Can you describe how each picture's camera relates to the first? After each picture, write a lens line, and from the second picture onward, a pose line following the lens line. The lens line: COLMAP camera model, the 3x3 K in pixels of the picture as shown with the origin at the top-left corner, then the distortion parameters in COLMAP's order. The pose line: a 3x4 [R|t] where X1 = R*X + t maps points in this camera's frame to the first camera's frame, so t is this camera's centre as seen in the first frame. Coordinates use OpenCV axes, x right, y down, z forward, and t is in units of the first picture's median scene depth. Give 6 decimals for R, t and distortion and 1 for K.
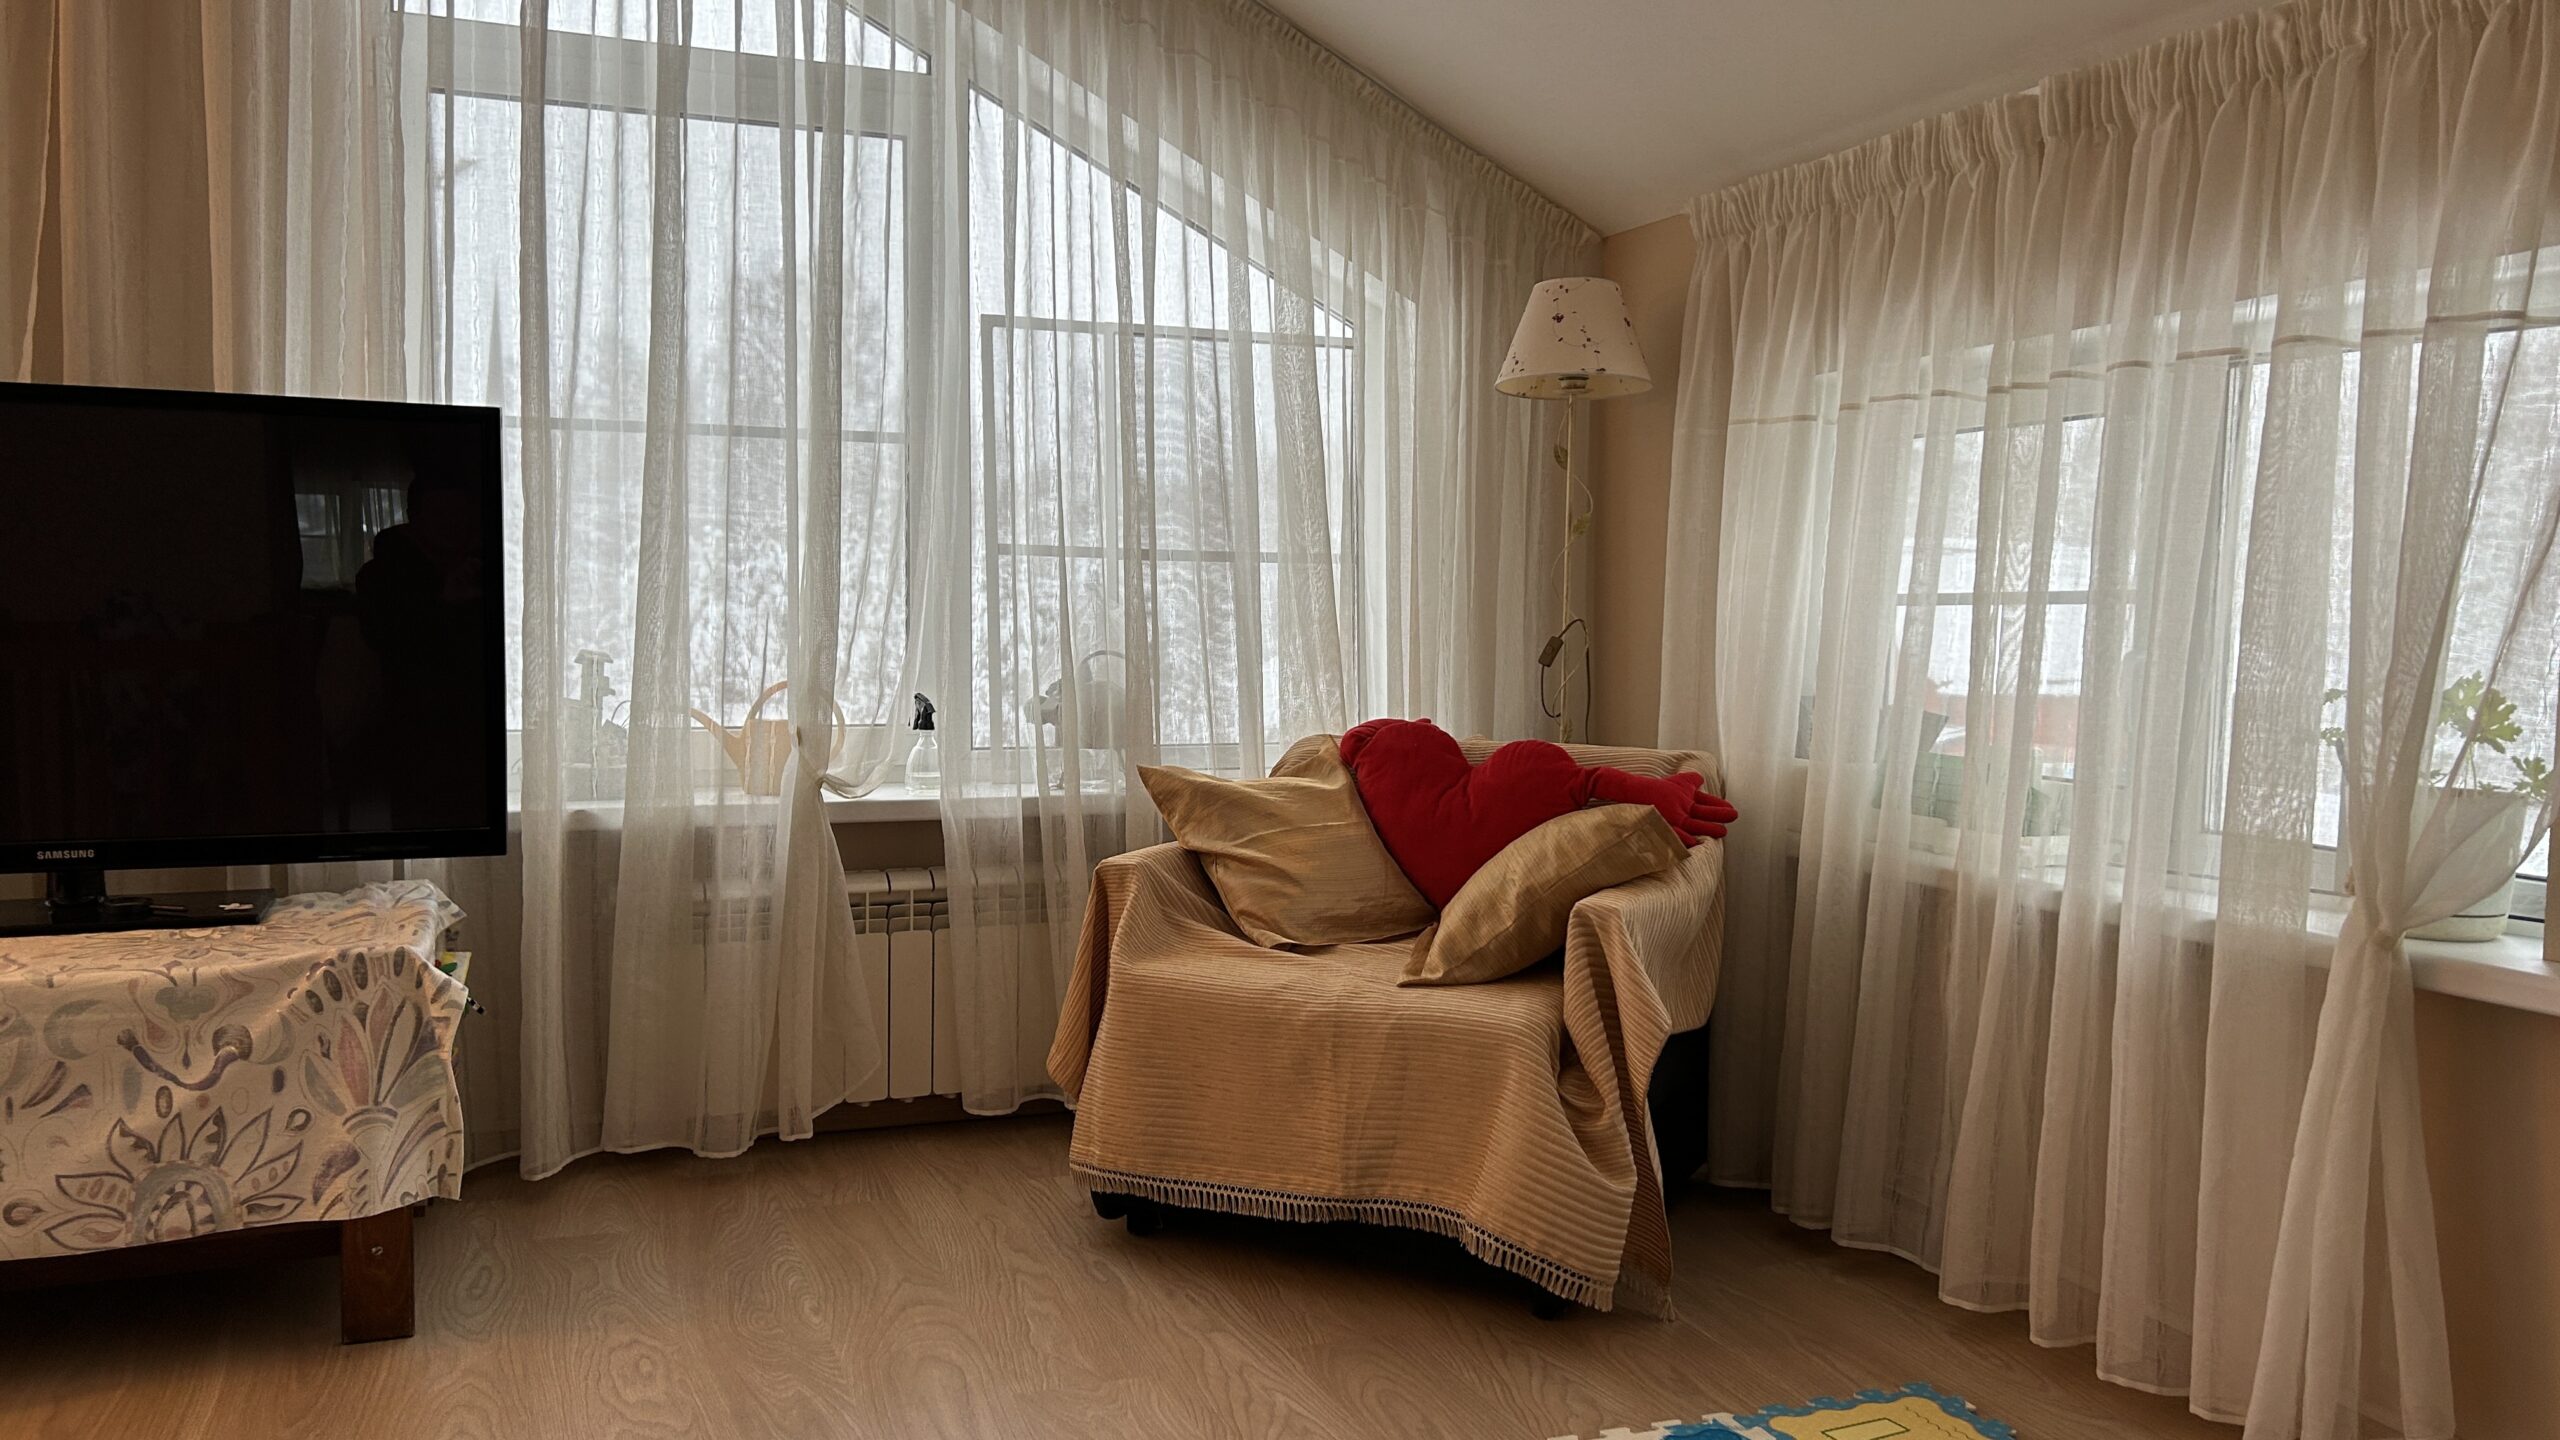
lens RADIAL K [[1954.2, 0, 1280.0], [0, 1954.2, 720.0], [0, 0, 1]] dist [0.089546, -0.125677]
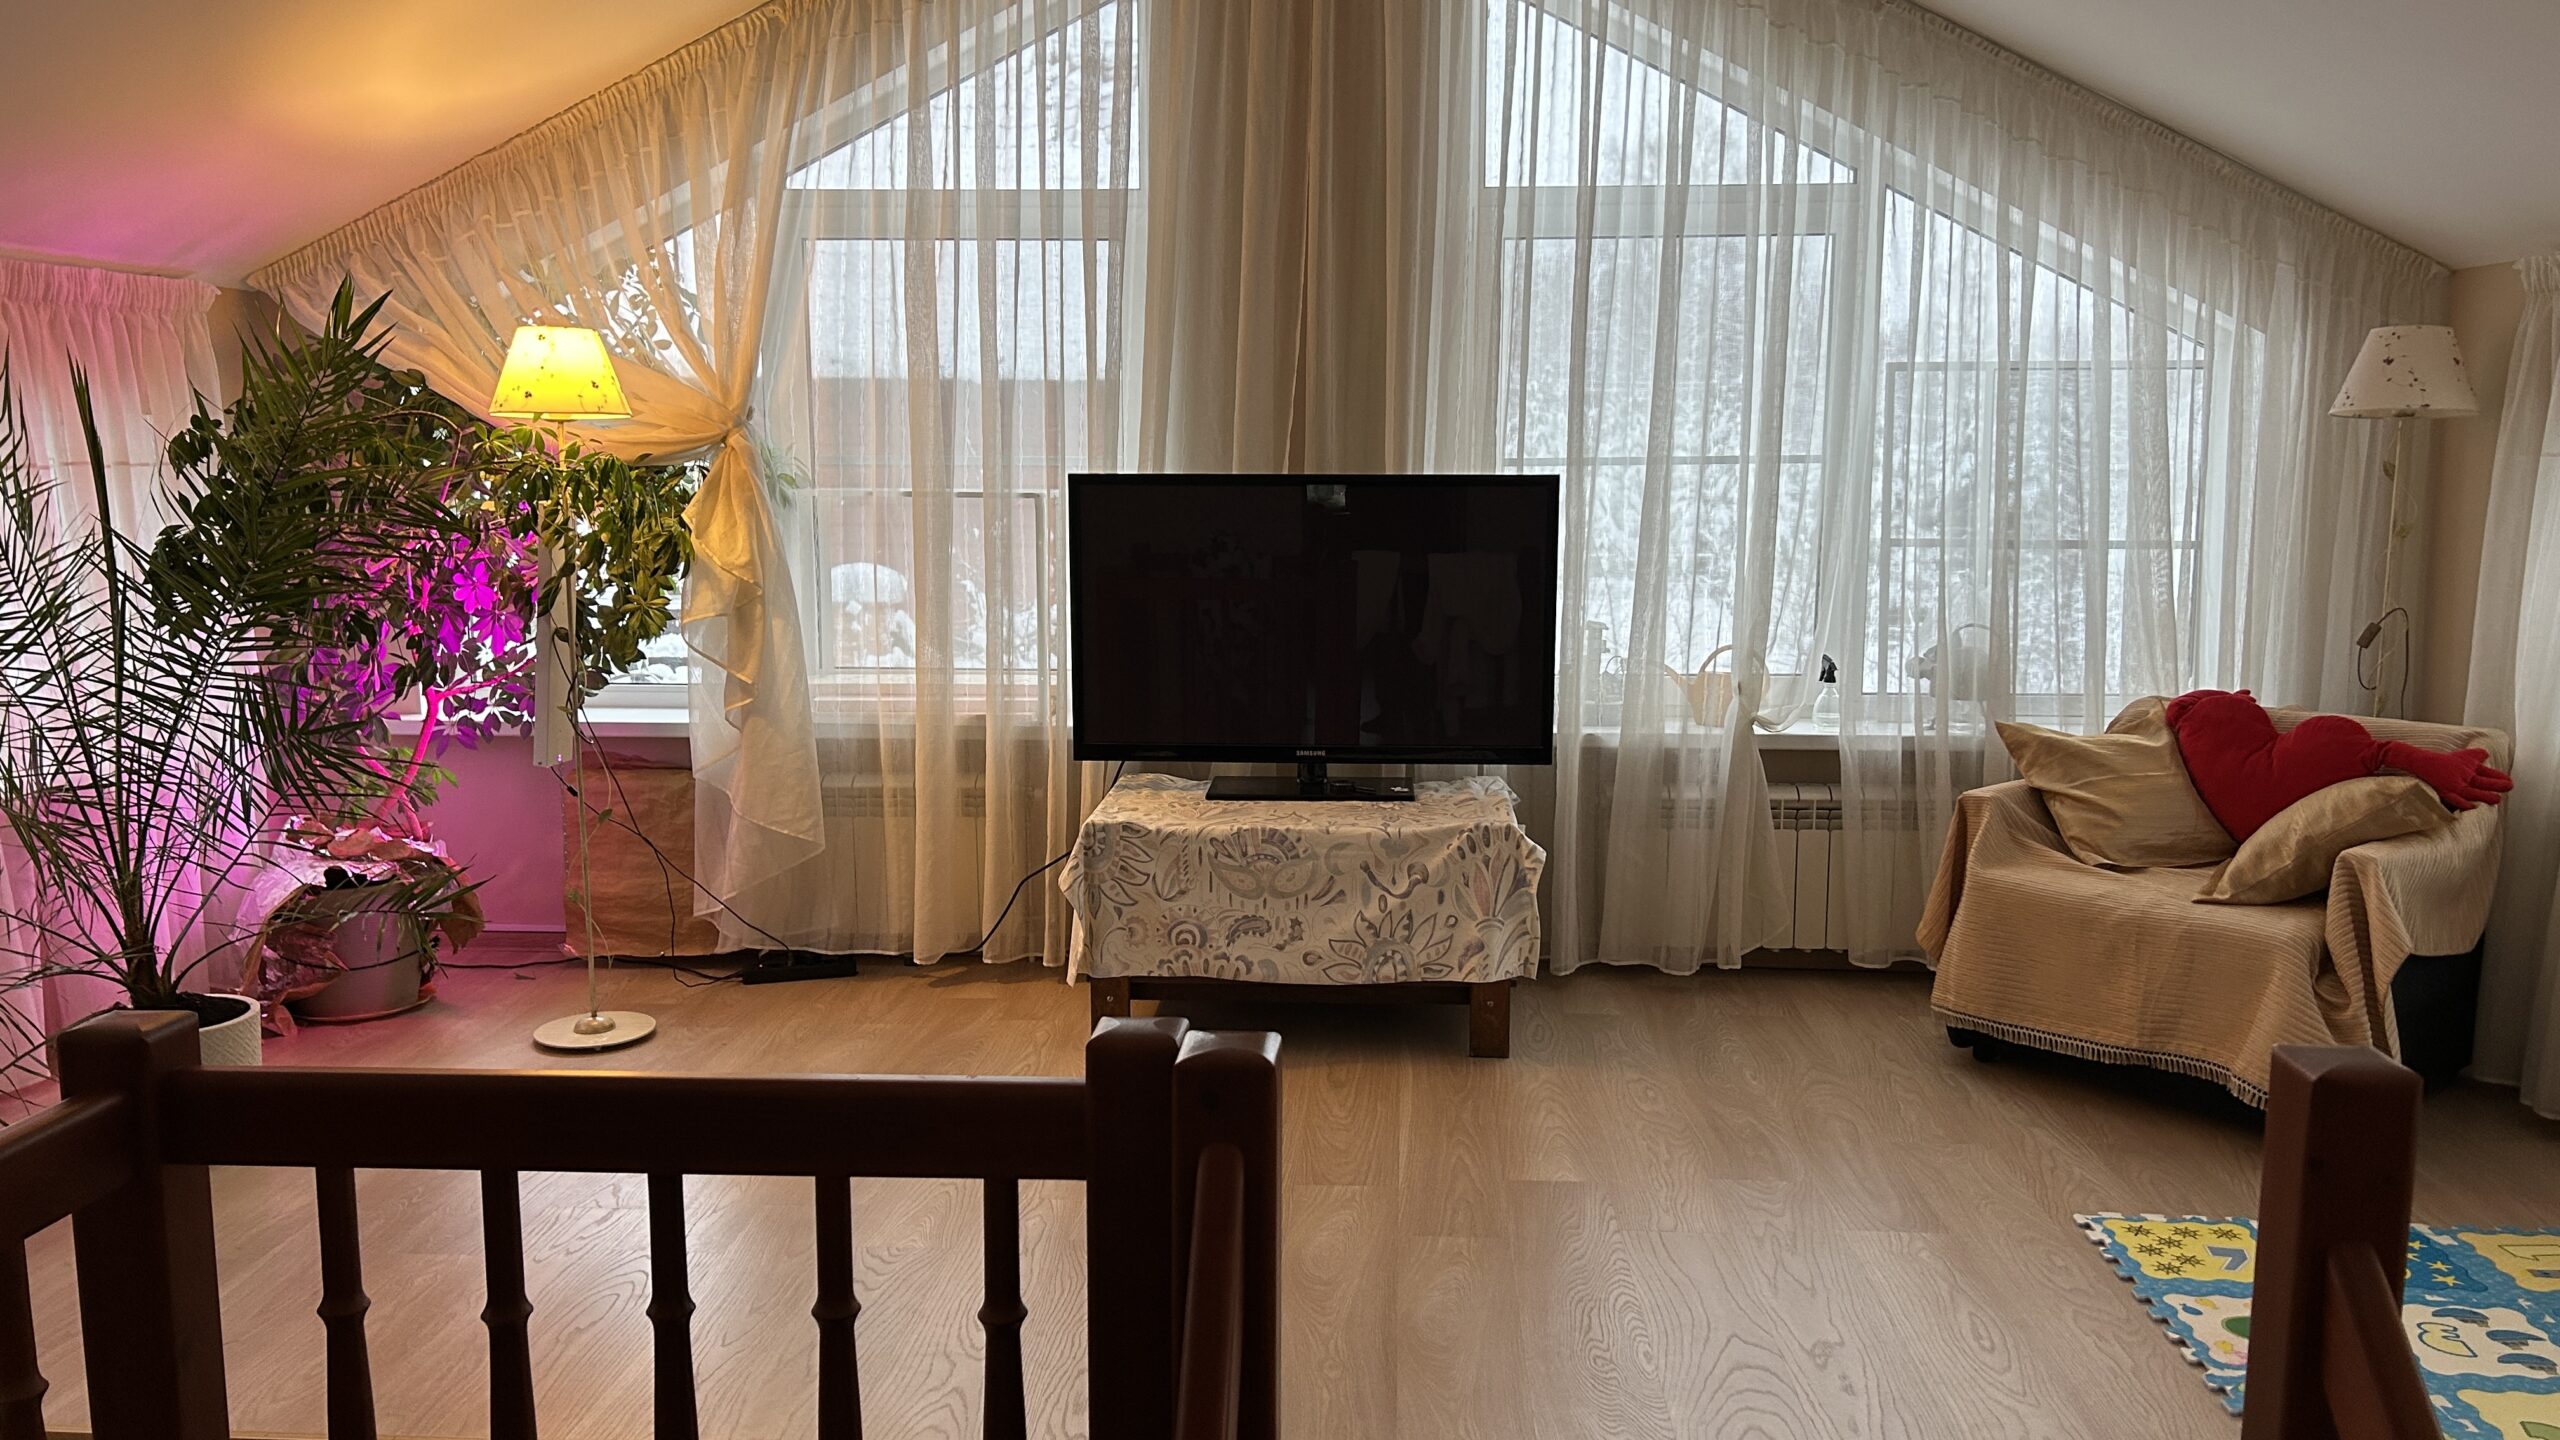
lens RADIAL K [[1954.2, 0, 1280.0], [0, 1954.2, 720.0], [0, 0, 1]] dist [0.089546, -0.125677]
pose [[0.909670, 0.046930, -0.412672, 0.039596], [-0.018200, 0.997146, 0.073277, -0.068311], [0.414933, -0.059147, 0.907927, -0.433759]]
